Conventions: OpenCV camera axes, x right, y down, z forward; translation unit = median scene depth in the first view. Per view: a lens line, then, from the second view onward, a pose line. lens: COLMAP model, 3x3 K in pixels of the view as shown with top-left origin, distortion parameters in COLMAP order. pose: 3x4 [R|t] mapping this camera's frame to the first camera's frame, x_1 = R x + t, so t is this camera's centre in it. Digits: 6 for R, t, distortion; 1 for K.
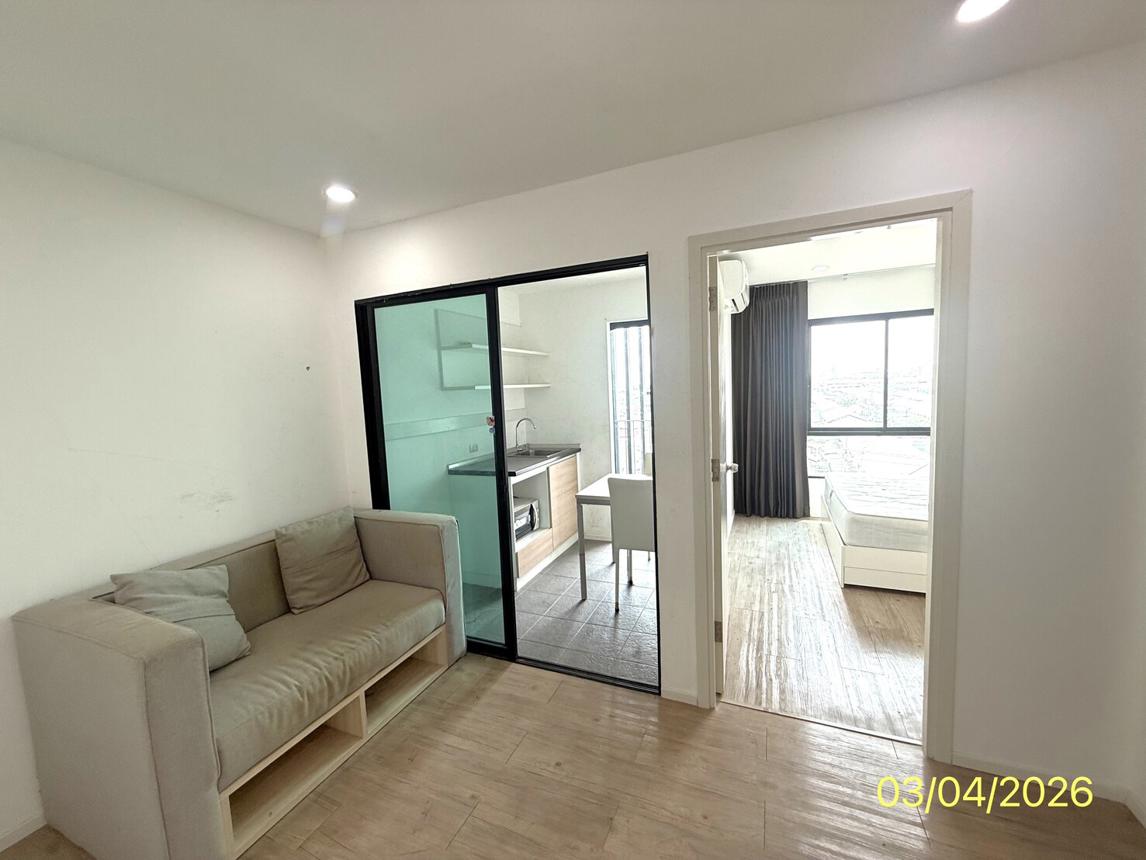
lens RADIAL K [[460.7, 0, 580.2], [0, 460.7, 435.5], [0, 0, 1]] dist [0.004012, 0.000034]
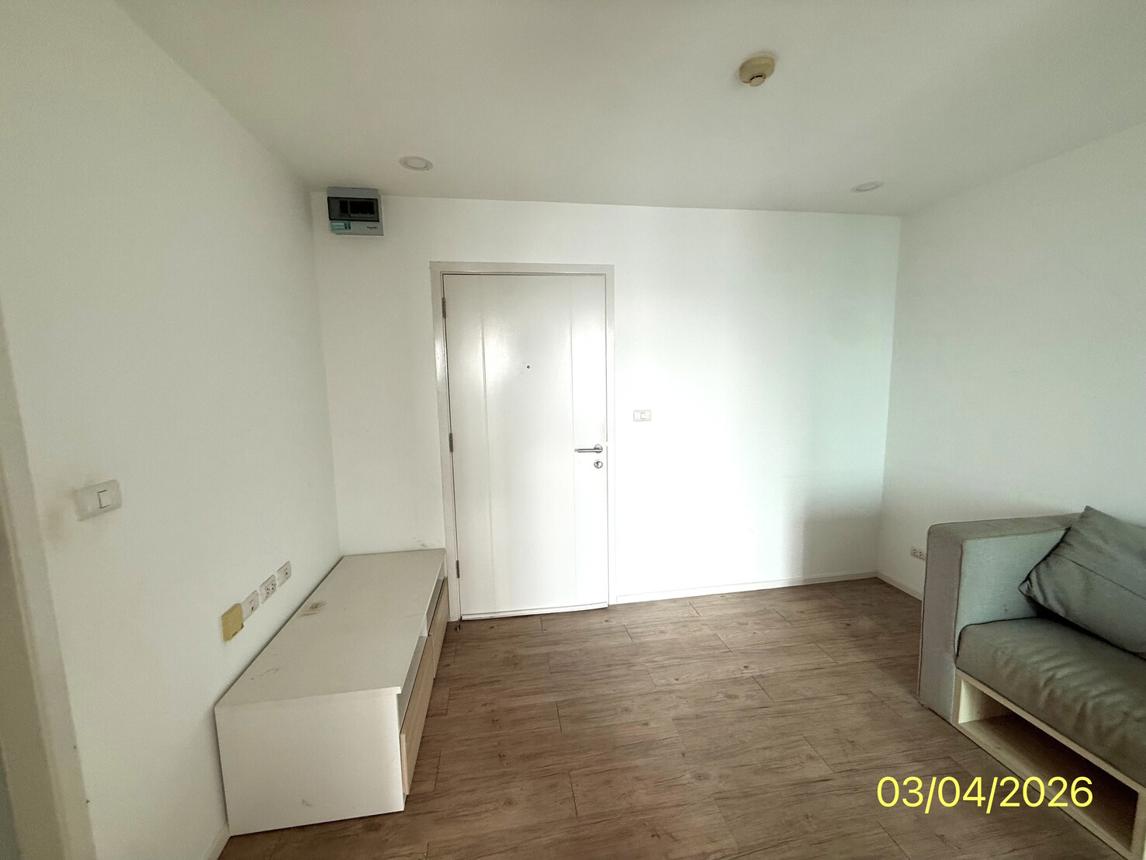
lens RADIAL K [[460.7, 0, 573.6], [0, 460.7, 432.5], [0, 0, 1]] dist [0.004012, 0.000034]
pose [[-0.854090, 0.122146, -0.505580, 0.427562], [0.003978, 0.973540, 0.228482, -0.095856], [0.520111, 0.193133, -0.831976, 0.855236]]
